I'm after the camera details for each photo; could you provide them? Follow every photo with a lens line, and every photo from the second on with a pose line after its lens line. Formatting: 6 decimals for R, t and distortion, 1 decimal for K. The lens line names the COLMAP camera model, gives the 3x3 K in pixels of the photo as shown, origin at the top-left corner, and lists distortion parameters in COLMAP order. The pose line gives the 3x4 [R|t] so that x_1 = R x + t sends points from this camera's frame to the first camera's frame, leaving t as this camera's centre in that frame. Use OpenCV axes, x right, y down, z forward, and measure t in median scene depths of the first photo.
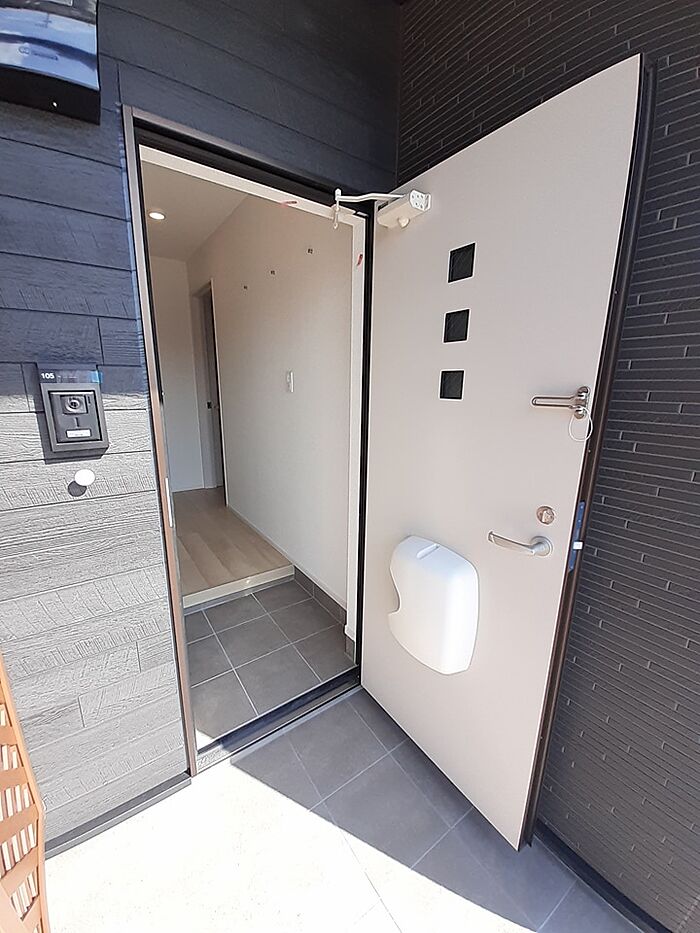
lens RADIAL K [[371.7, 0, 340.6], [0, 371.7, 473.3], [0, 0, 1]] dist [-0.009881, -0.003482]
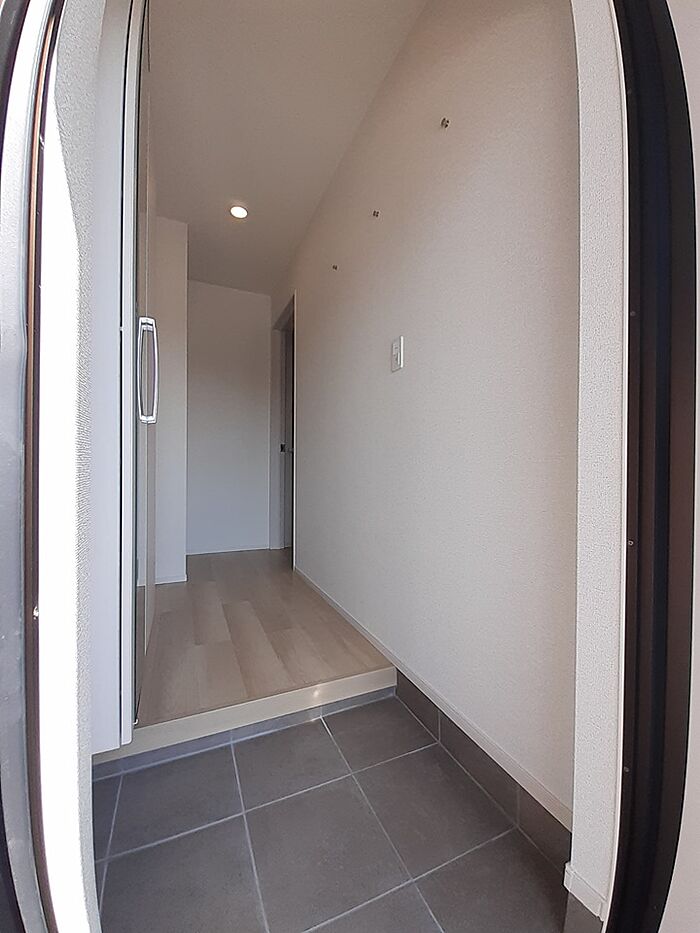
lens RADIAL K [[371.7, 0, 345.2], [0, 371.7, 463.6], [0, 0, 1]] dist [-0.009881, -0.003482]
pose [[0.983642, -0.002108, -0.180125, -0.098653], [-0.041124, 0.970898, -0.235936, 0.080436], [0.175380, 0.239484, 0.954929, 0.369737]]
